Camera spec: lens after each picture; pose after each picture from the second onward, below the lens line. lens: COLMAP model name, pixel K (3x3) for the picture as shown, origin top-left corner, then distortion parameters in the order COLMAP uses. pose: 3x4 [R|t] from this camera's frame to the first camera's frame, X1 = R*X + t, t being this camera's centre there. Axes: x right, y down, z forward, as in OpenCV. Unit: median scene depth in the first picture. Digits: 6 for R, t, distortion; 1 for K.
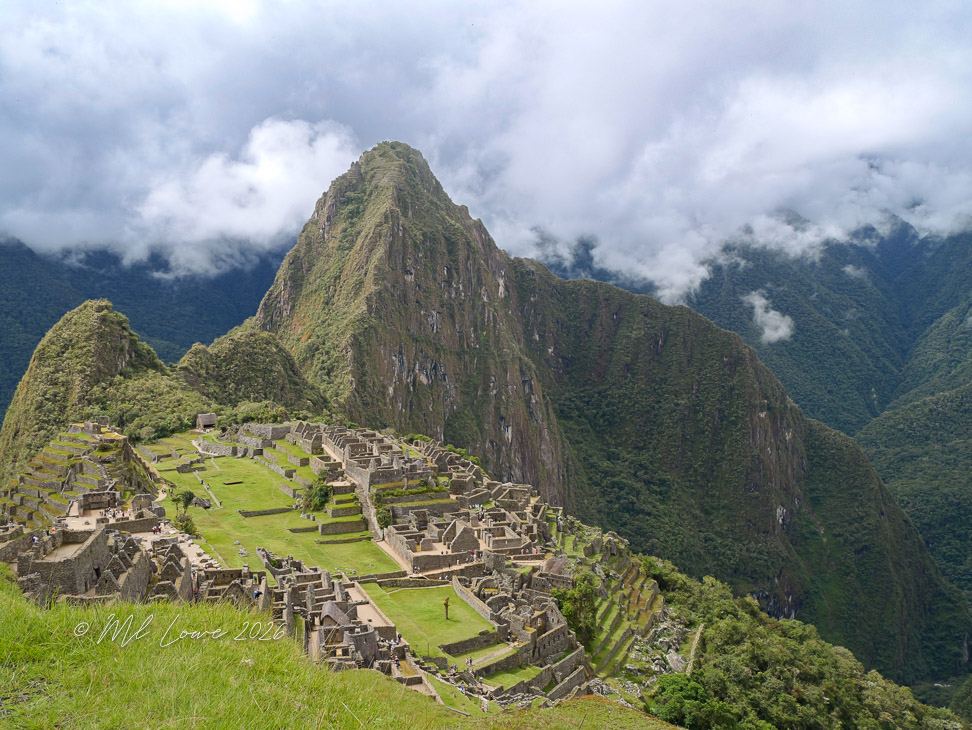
lens RADIAL K [[841.8, 0, 495.0], [0, 841.8, 368.8], [0, 0, 1]] dist [-0.013000, 0.005142]
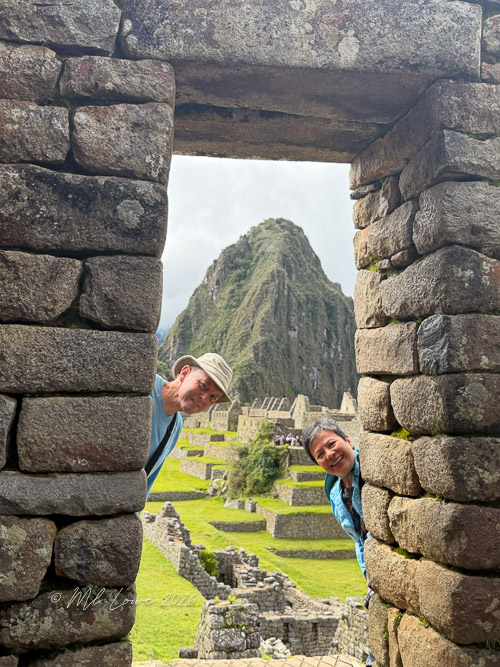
lens RADIAL K [[674.0, 0, 250.0], [0, 674.0, 333.5], [0, 0, 1]] dist [0.110521, 0.004571]
pose [[0.992360, 0.018003, -0.122055, -0.076736], [-0.040422, 0.982134, -0.183790, 0.067816], [0.116566, 0.187320, 0.975358, 0.265565]]
